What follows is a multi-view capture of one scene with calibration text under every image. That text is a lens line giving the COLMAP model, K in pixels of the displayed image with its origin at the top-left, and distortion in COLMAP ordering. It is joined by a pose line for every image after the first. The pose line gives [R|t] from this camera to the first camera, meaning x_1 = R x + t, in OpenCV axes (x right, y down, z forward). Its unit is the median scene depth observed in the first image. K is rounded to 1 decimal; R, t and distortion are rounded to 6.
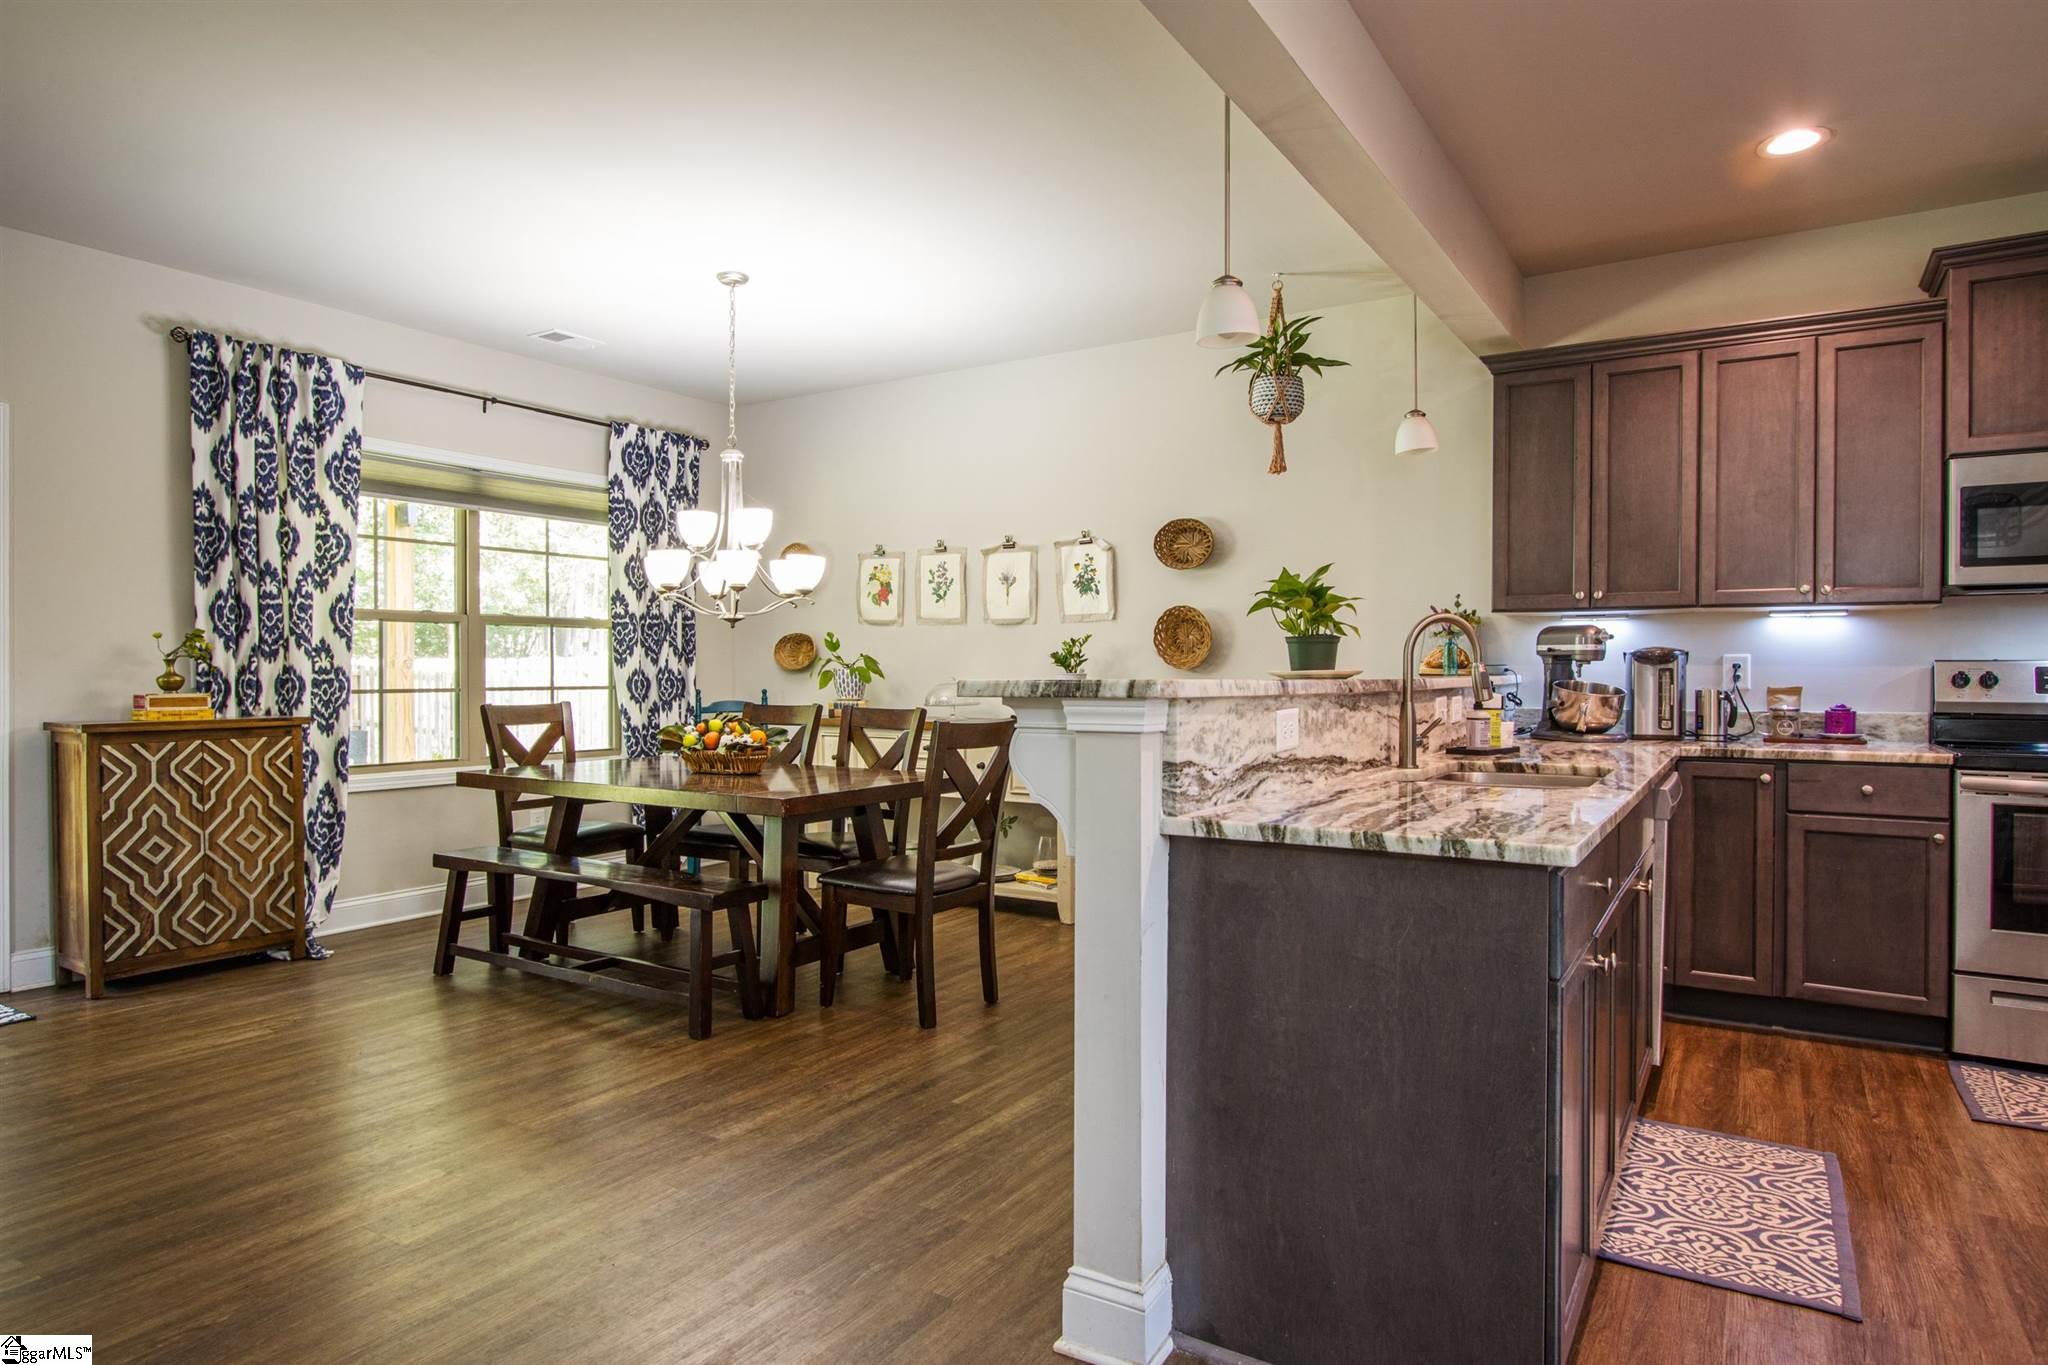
lens RADIAL K [[1174.2, 0, 1013.0], [0, 1174.2, 680.0], [0, 0, 1]] dist [-0.017368, 0.006428]
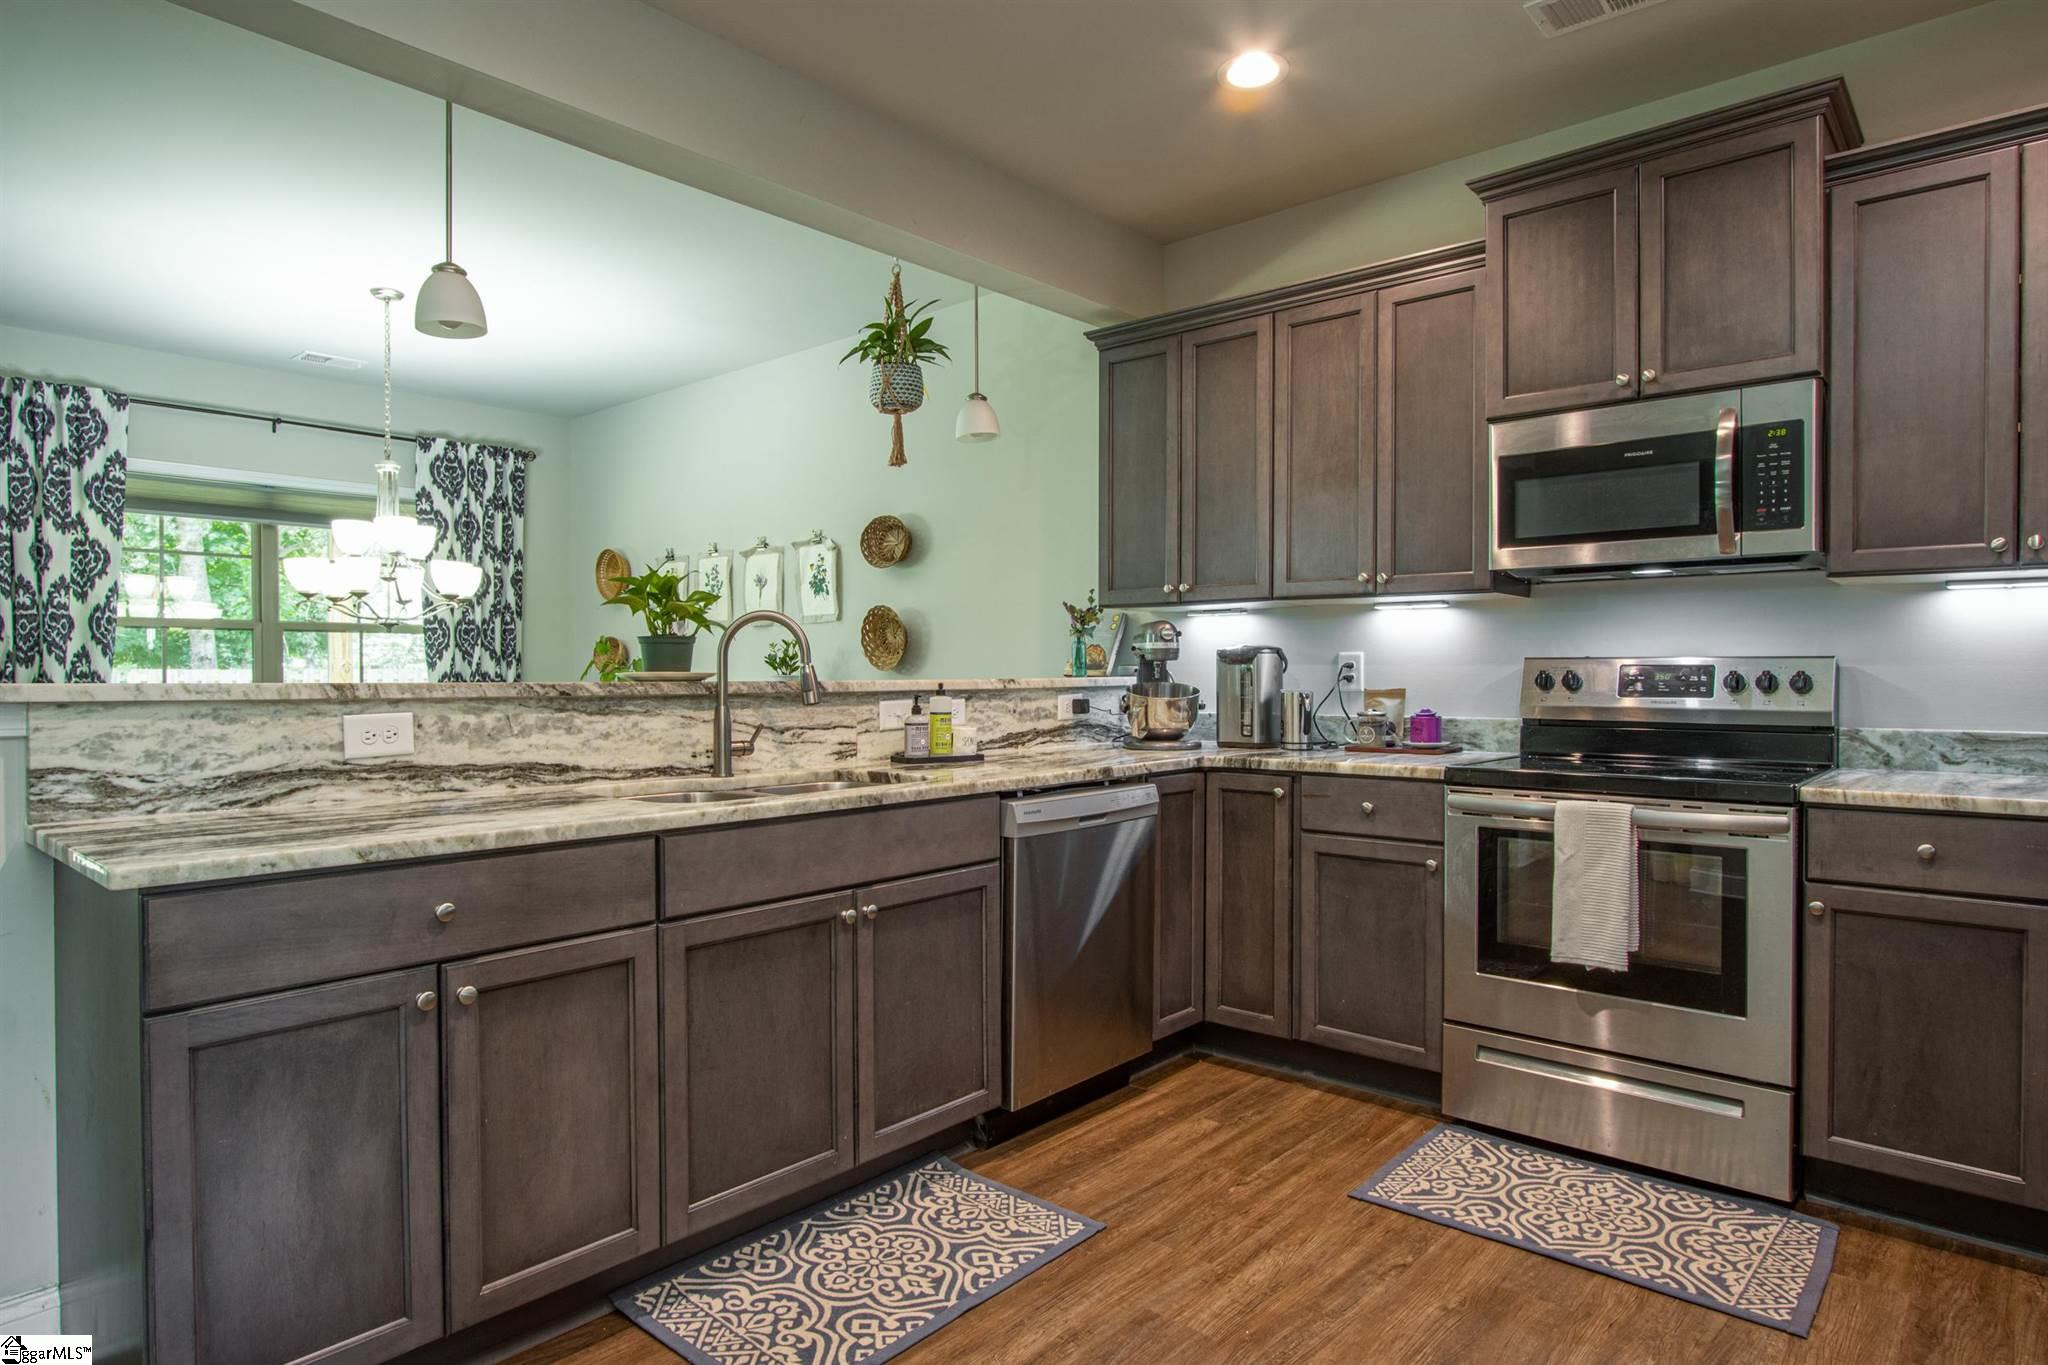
lens RADIAL K [[1155.1, 0, 1016.2], [0, 1155.1, 684.3], [0, 0, 1]] dist [-0.019096, 0.006969]
pose [[0.988273, -0.001318, -0.152690, 0.505928], [0.001716, 0.999995, 0.002472, -0.000195], [0.152686, -0.002705, 0.988271, 0.090695]]
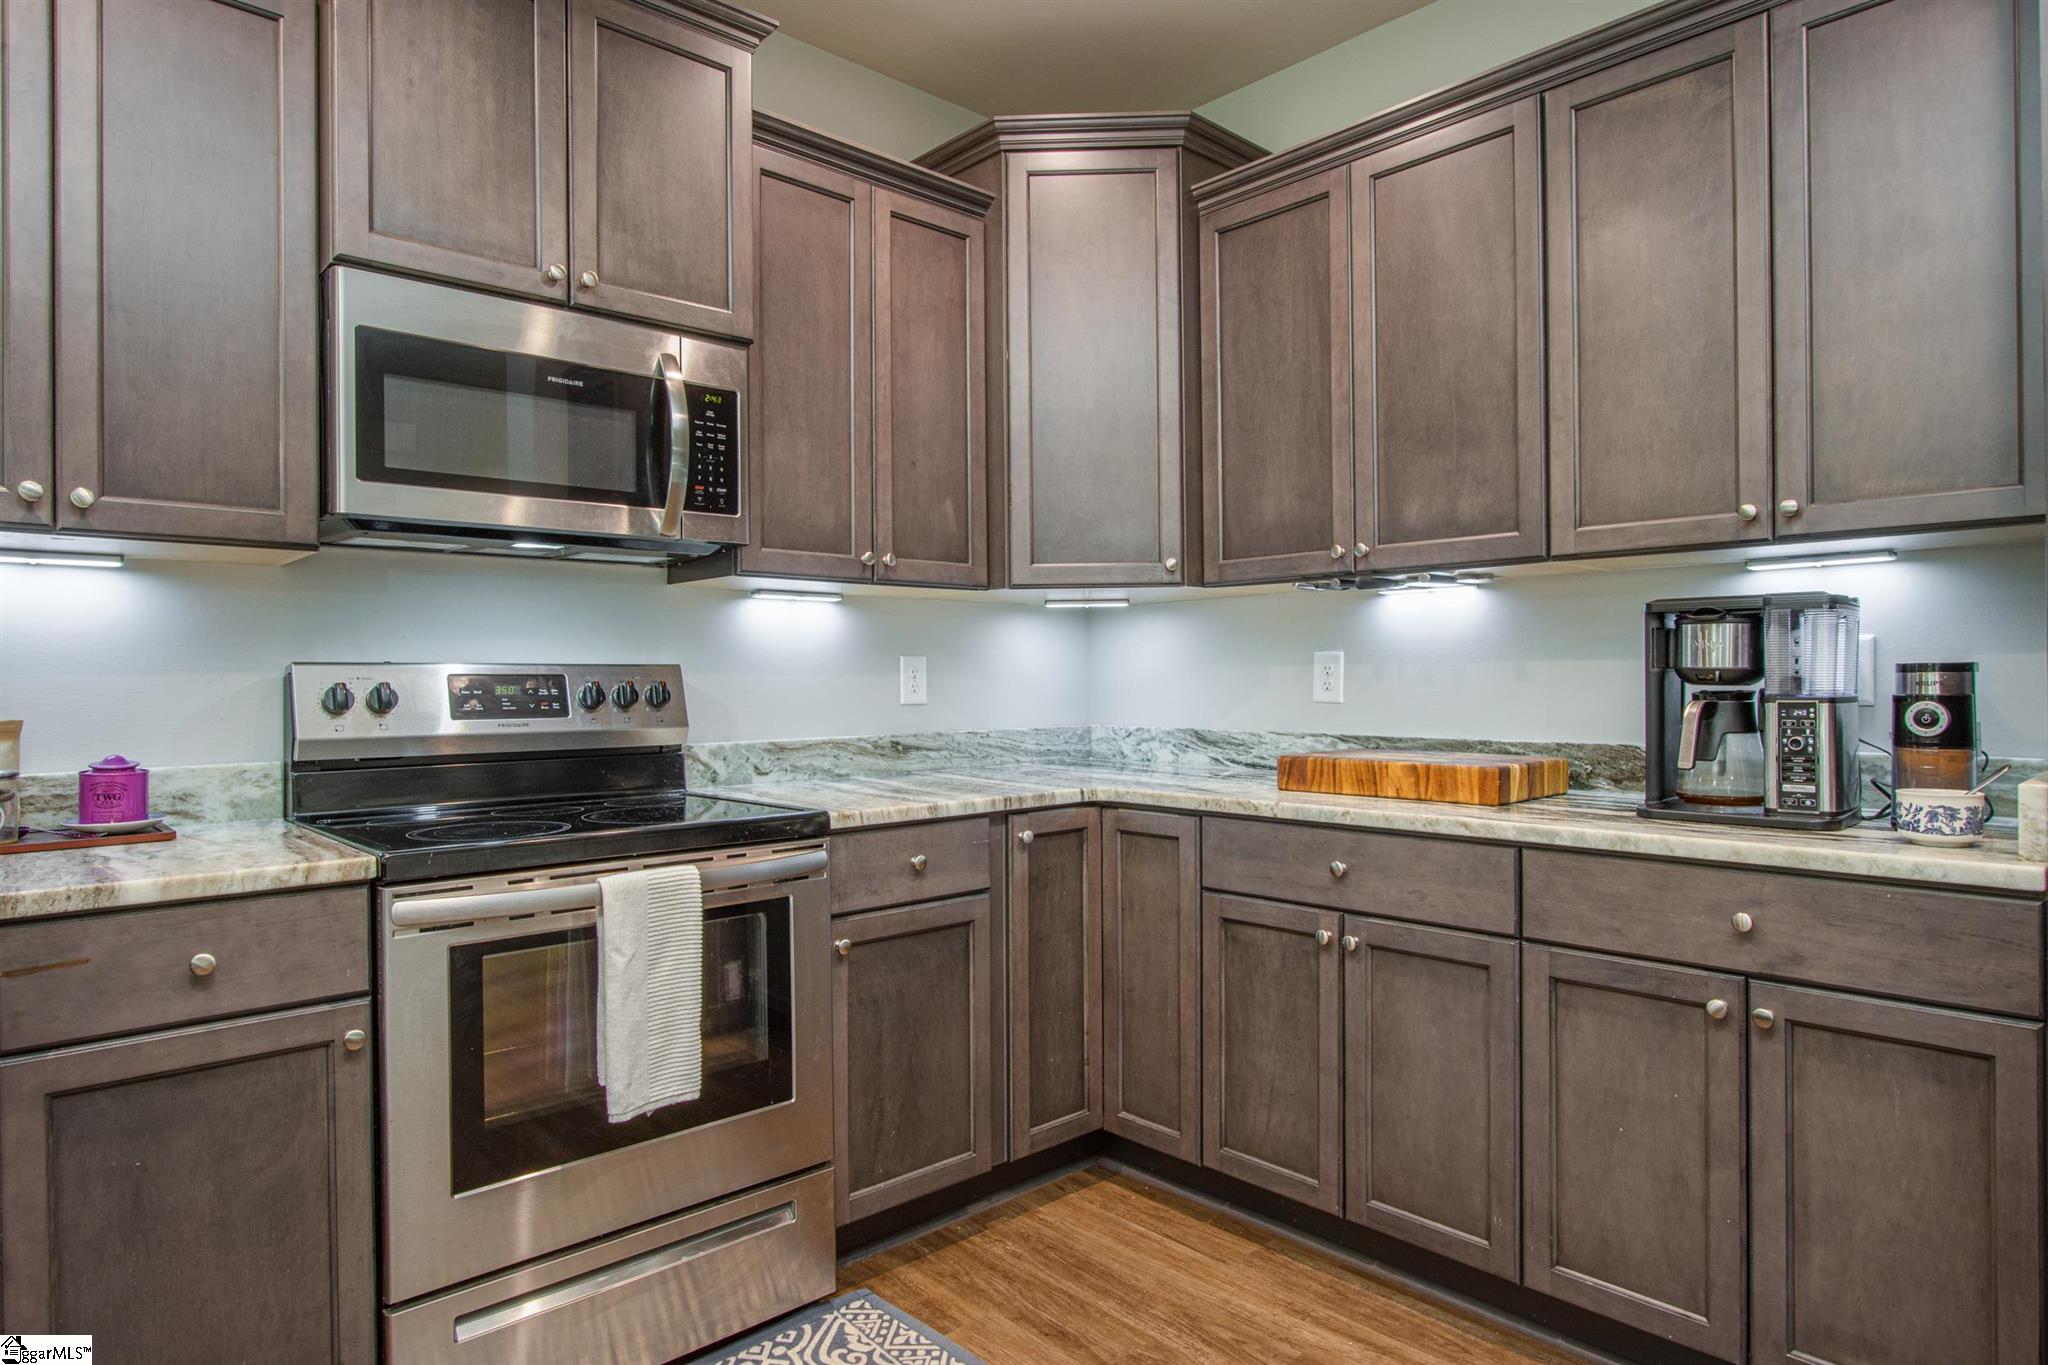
lens RADIAL K [[1174.2, 0, 1012.9], [0, 1174.2, 682.9], [0, 0, 1]] dist [-0.017368, 0.006428]
pose [[0.250696, -0.007241, 0.968039, 0.330855], [0.016063, 0.999865, 0.003319, -0.003996], [-0.967933, 0.014718, 0.250779, 0.505973]]
